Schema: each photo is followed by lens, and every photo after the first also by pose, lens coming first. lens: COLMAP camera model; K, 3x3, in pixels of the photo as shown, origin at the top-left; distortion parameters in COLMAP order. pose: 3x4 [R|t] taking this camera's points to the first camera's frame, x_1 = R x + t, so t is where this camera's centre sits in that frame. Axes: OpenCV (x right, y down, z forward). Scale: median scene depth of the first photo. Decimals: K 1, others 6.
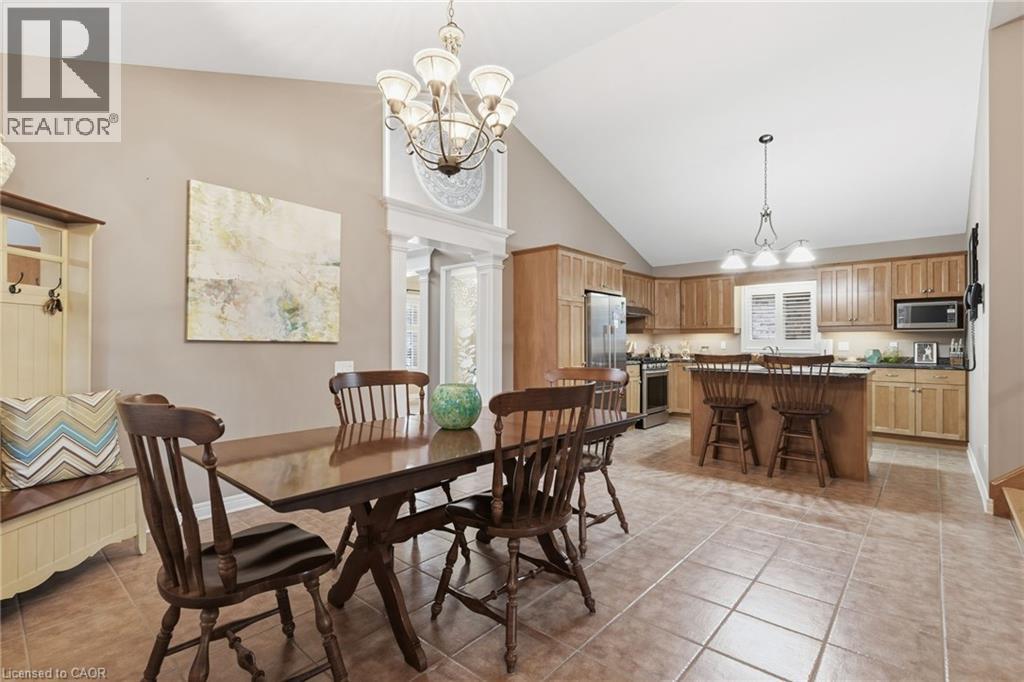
lens RADIAL K [[482.3, 0, 512.0], [0, 482.3, 341.0], [0, 0, 1]] dist [-0.000542, -0.000185]
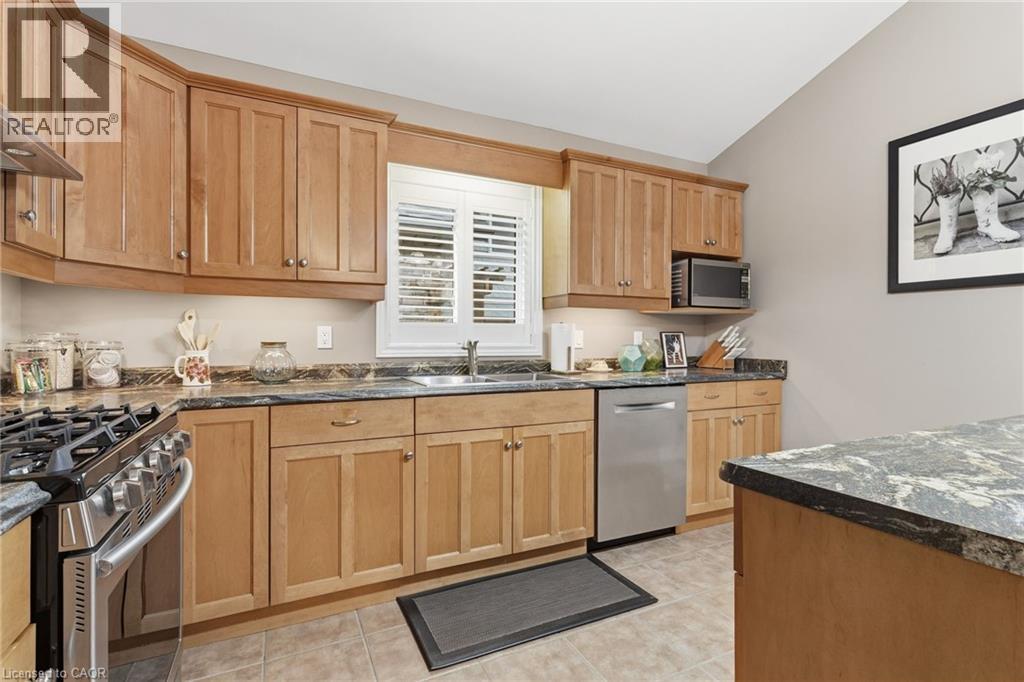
lens RADIAL K [[482.3, 0, 512.0], [0, 482.3, 341.0], [0, 0, 1]] dist [-0.000542, -0.000185]
pose [[0.387127, -0.009658, 0.921976, 0.190368], [-0.007232, 0.999883, 0.013511, 0.006028], [-0.921998, -0.011898, 0.387012, 0.793730]]
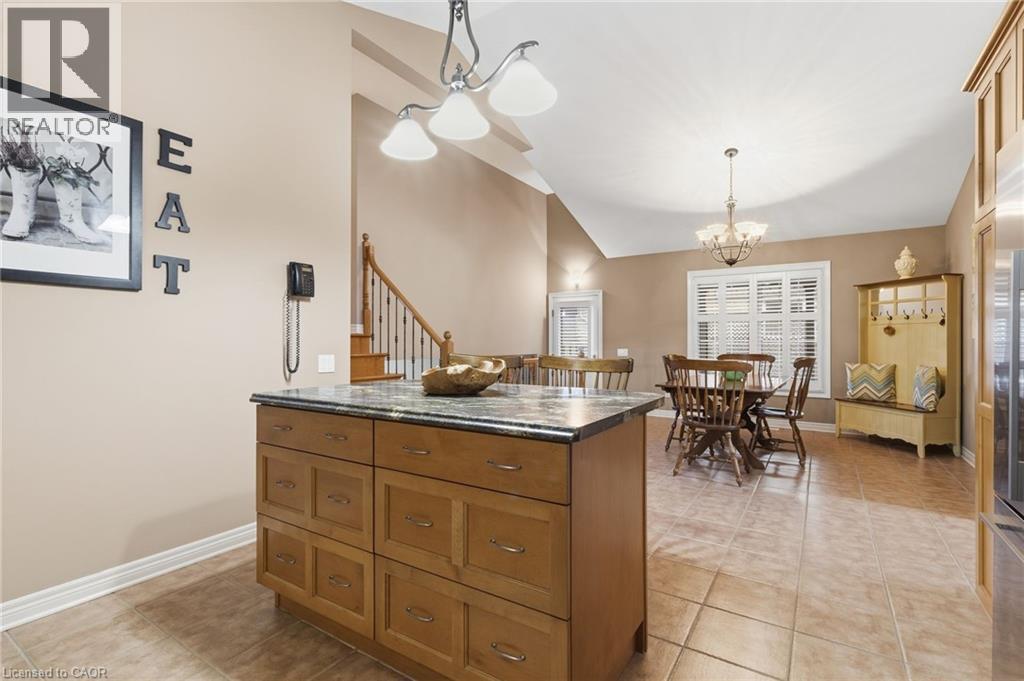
lens RADIAL K [[482.3, 0, 512.0], [0, 482.3, 340.5], [0, 0, 1]] dist [-0.000542, -0.000185]
pose [[-0.989730, -0.007233, -0.142768, 0.376097], [-0.006140, 0.999948, -0.008092, 0.006998], [0.142819, -0.007132, -0.989723, 0.963740]]
